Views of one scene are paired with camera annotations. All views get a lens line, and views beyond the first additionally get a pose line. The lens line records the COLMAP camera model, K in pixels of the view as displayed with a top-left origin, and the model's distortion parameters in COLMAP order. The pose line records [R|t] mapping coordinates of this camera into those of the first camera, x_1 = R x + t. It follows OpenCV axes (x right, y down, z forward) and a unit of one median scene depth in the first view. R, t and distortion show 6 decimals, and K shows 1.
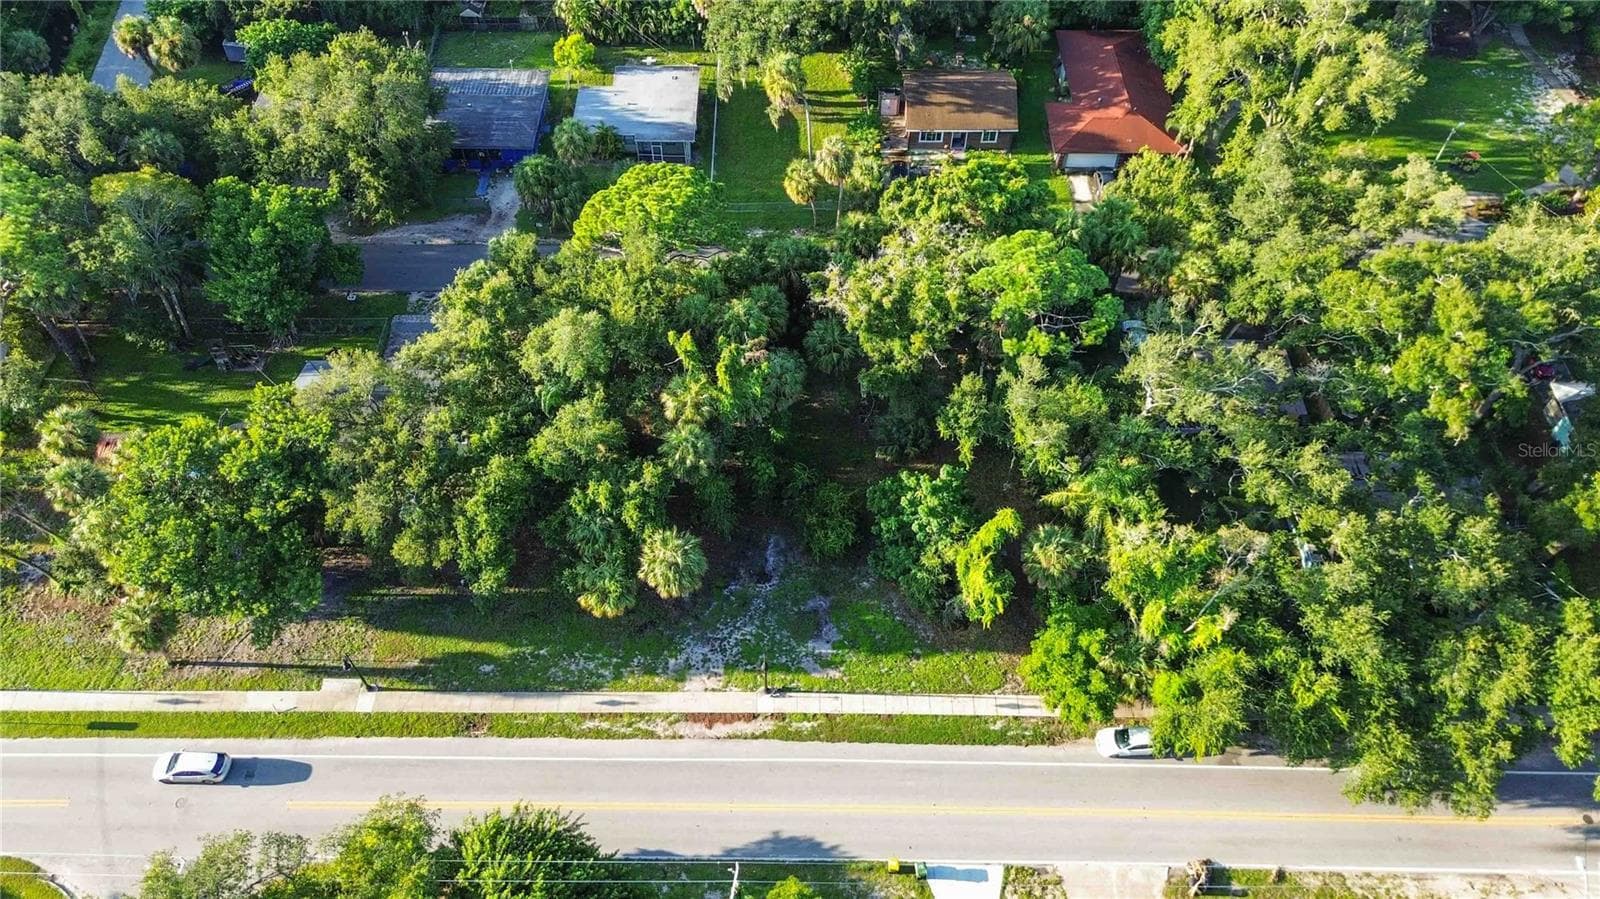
lens RADIAL K [[1136.5, 0, 795.7], [0, 1136.5, 447.5], [0, 0, 1]] dist [0.065828, -0.058538]
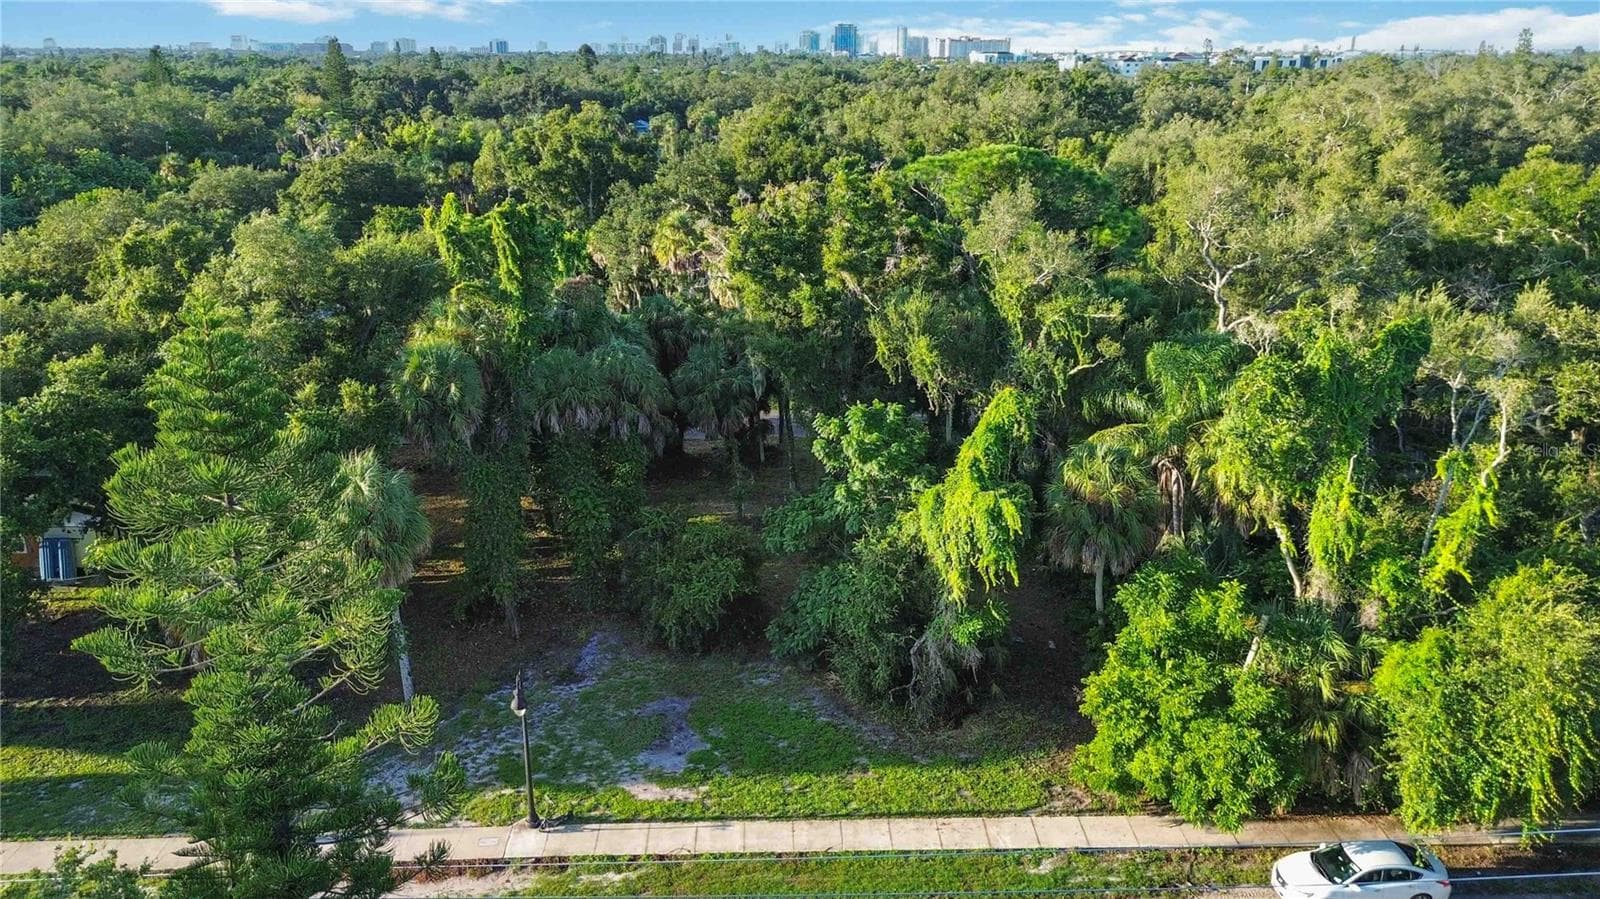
lens RADIAL K [[1180.4, 0, 794.7], [0, 1180.4, 447.5], [0, 0, 1]] dist [0.040837, -0.001596]
pose [[0.999734, -0.015333, 0.017225, 0.074526], [0.022282, 0.834736, -0.550199, 0.359642], [-0.005942, 0.550437, 0.834856, 0.527612]]
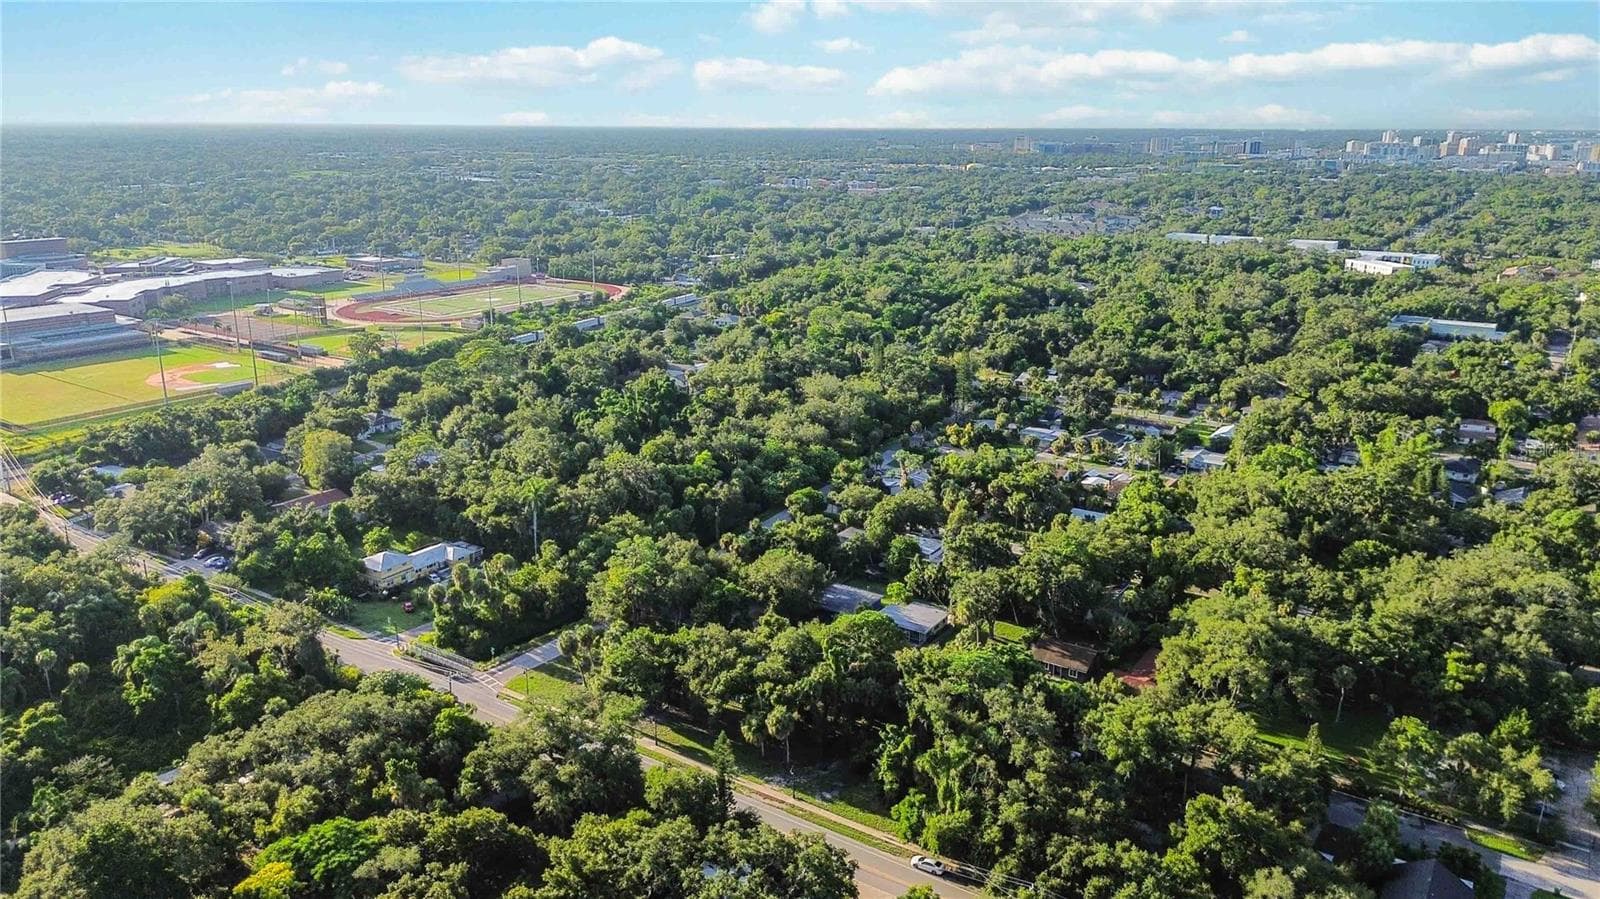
lens RADIAL K [[1136.5, 0, 795.7], [0, 1136.5, 447.5], [0, 0, 1]] dist [0.065828, -0.058538]
pose [[0.831089, 0.150036, -0.535518, 1.067521], [-0.439488, 0.767249, -0.467097, 0.734312], [0.340795, 0.623553, 0.703591, -0.971387]]
